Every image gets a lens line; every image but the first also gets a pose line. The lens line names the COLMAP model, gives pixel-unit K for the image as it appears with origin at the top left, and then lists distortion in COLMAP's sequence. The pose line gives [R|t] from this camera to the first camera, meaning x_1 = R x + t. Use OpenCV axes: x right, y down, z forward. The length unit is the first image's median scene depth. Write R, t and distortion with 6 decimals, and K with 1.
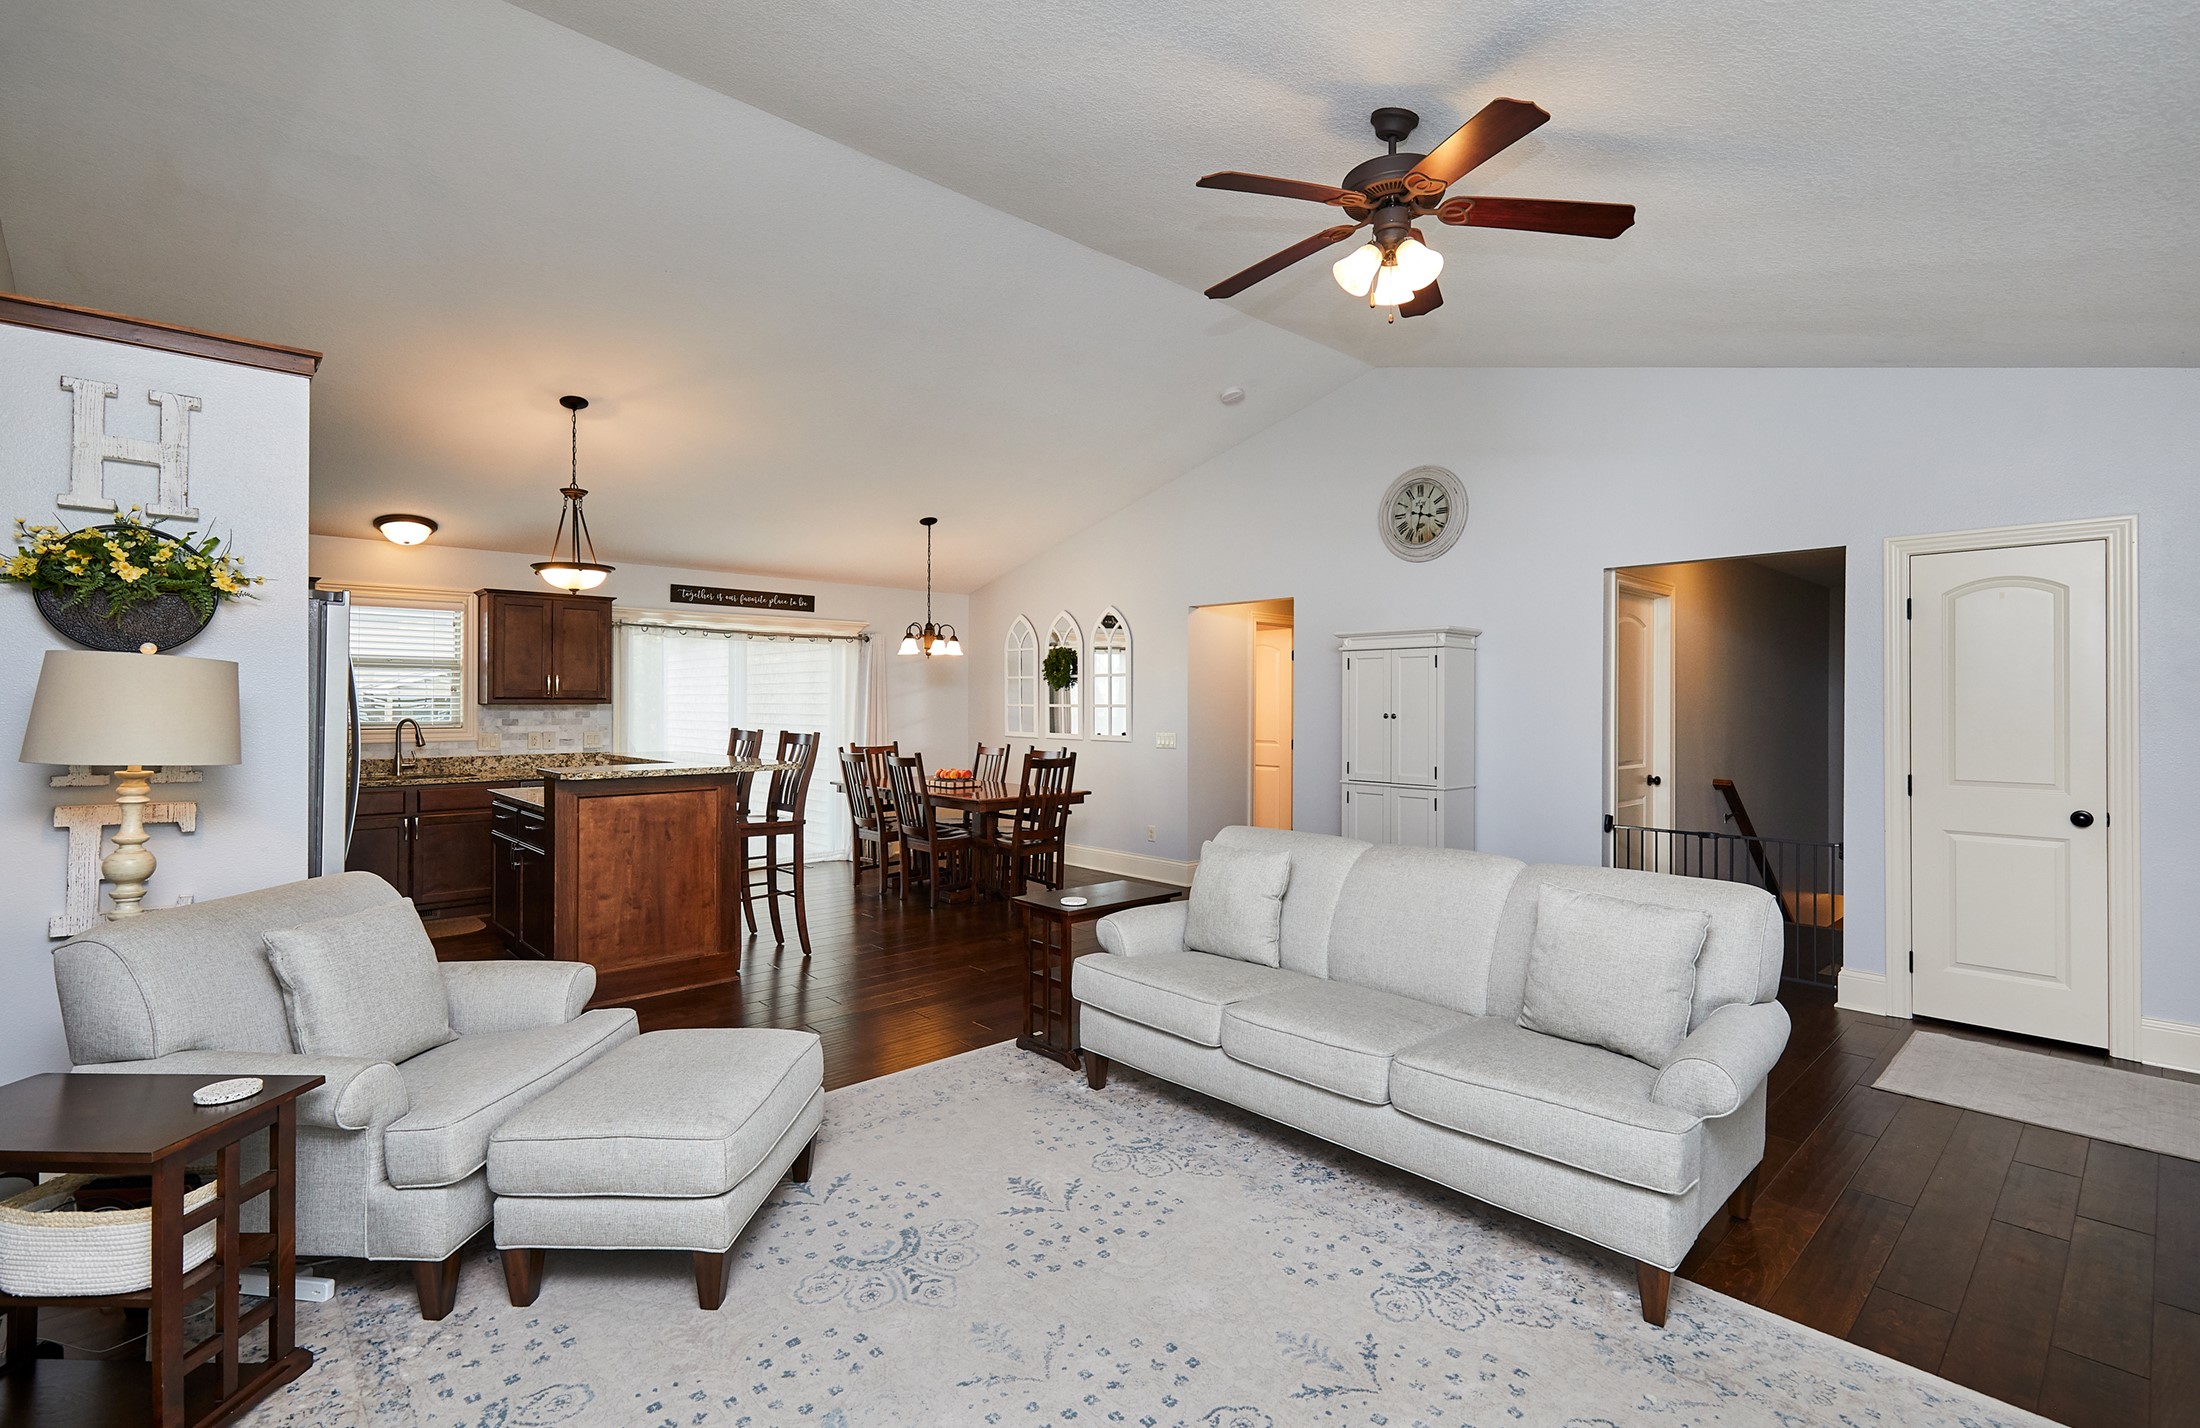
lens RADIAL K [[995.1, 0, 1132.6], [0, 995.1, 697.6], [0, 0, 1]] dist [0.001856, 0.000714]
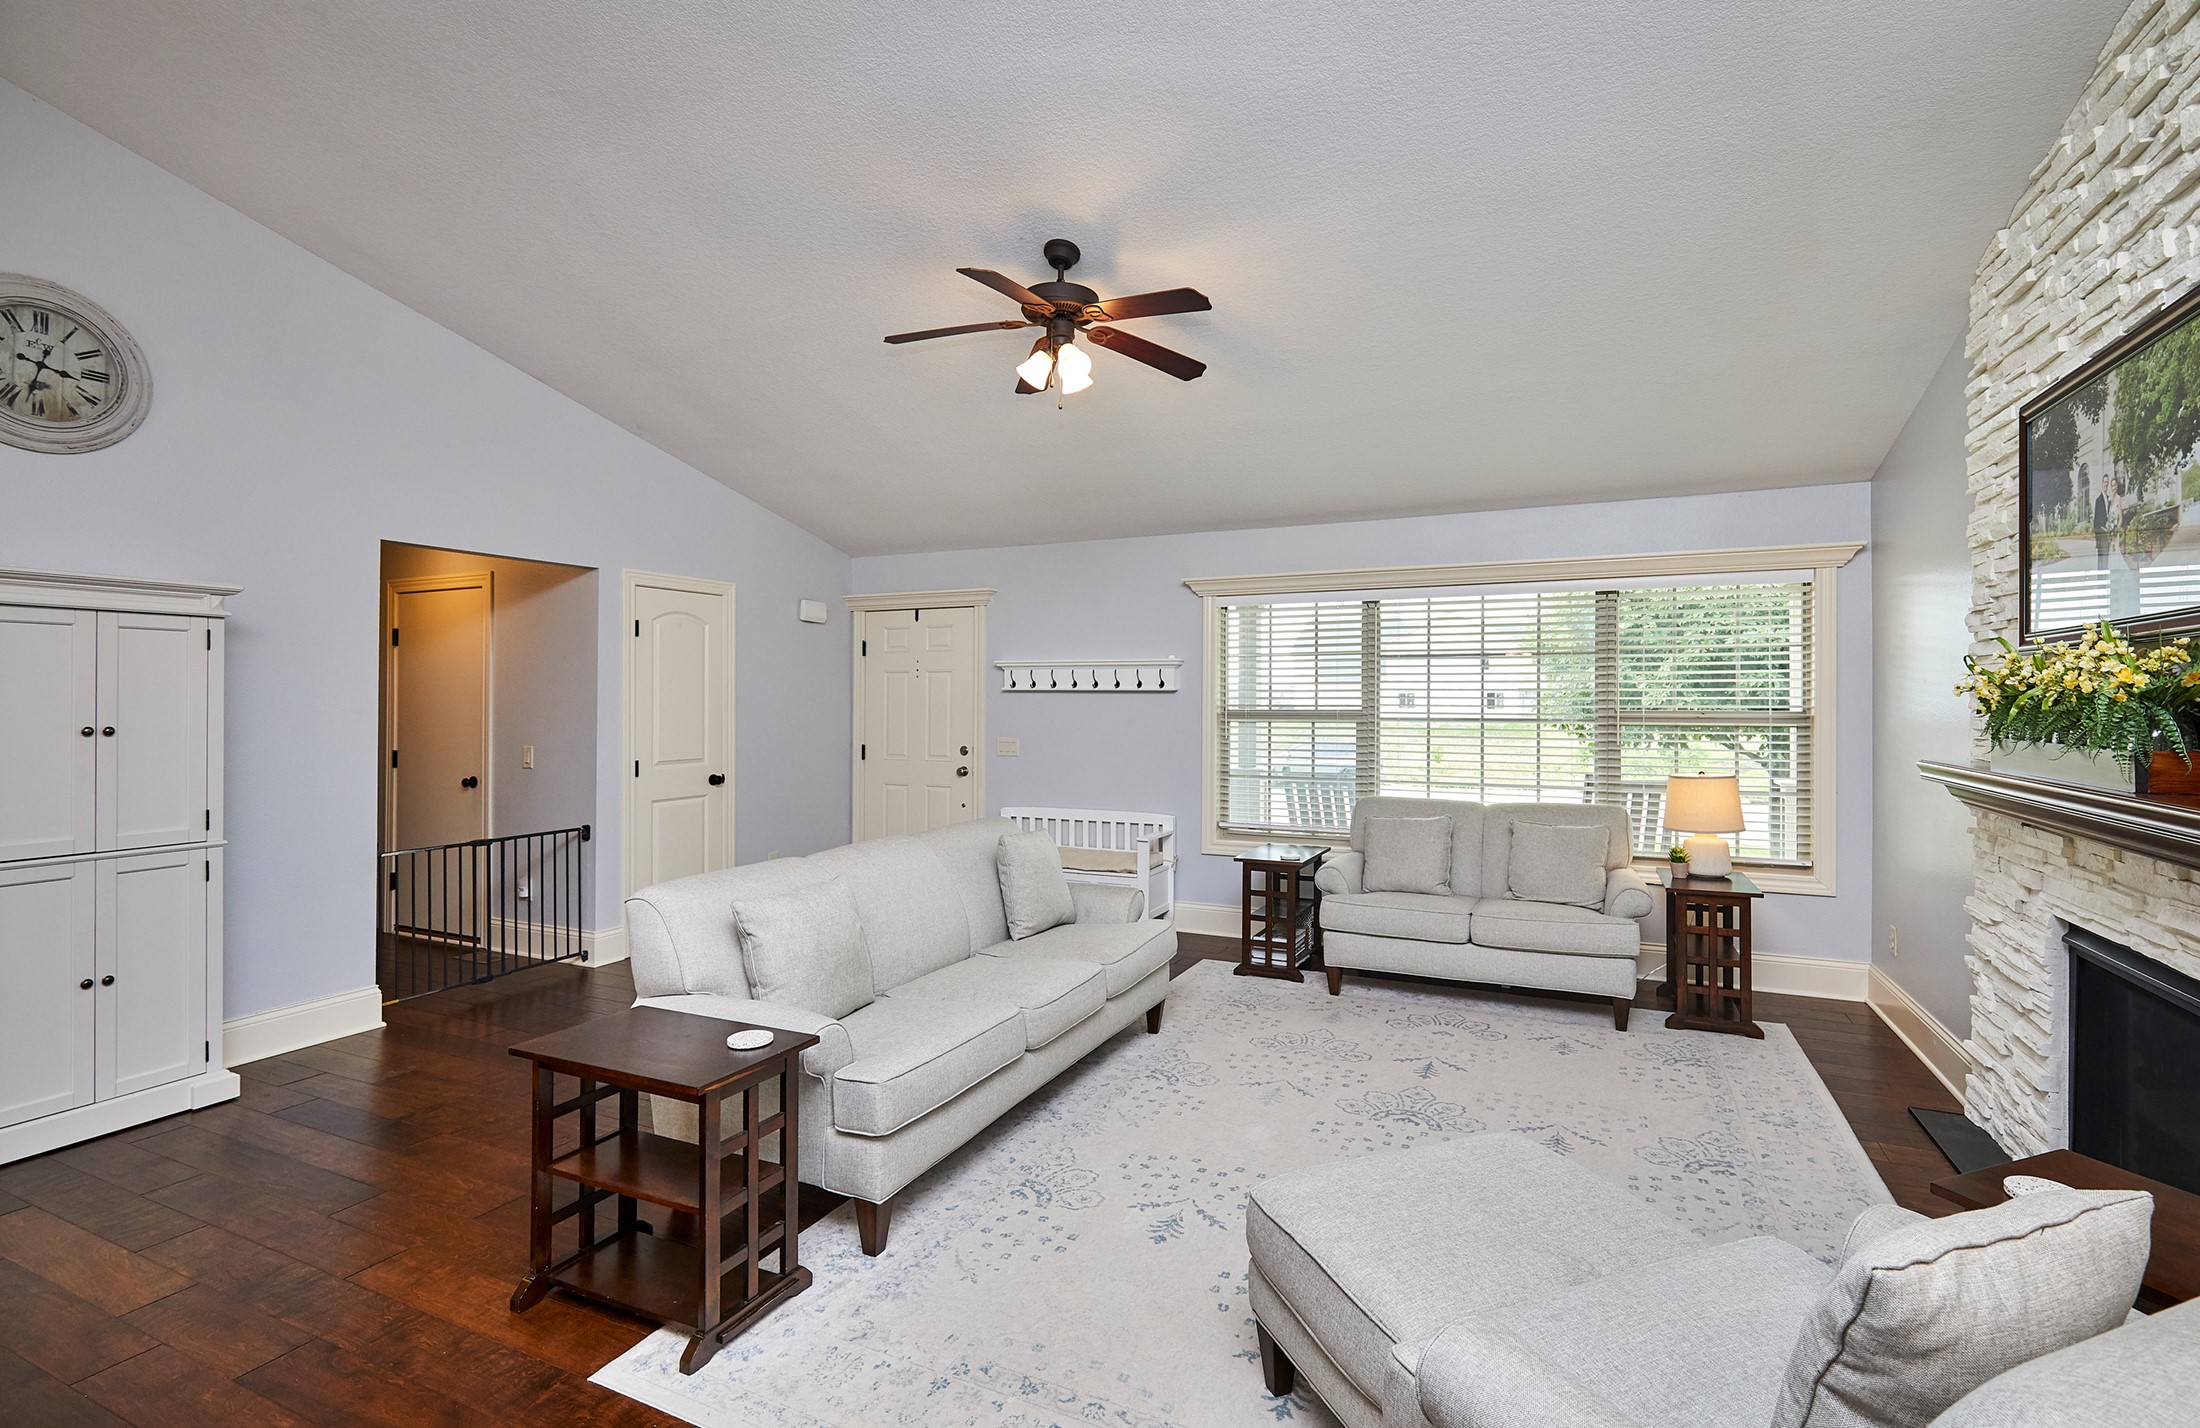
lens RADIAL K [[995.1, 0, 1135.3], [0, 995.1, 699.4], [0, 0, 1]] dist [0.001856, 0.000714]
pose [[-0.369288, -0.002567, 0.929312, -0.432247], [-0.004968, 0.999987, 0.000788, -0.002483], [-0.929302, -0.004326, -0.369296, 0.617460]]
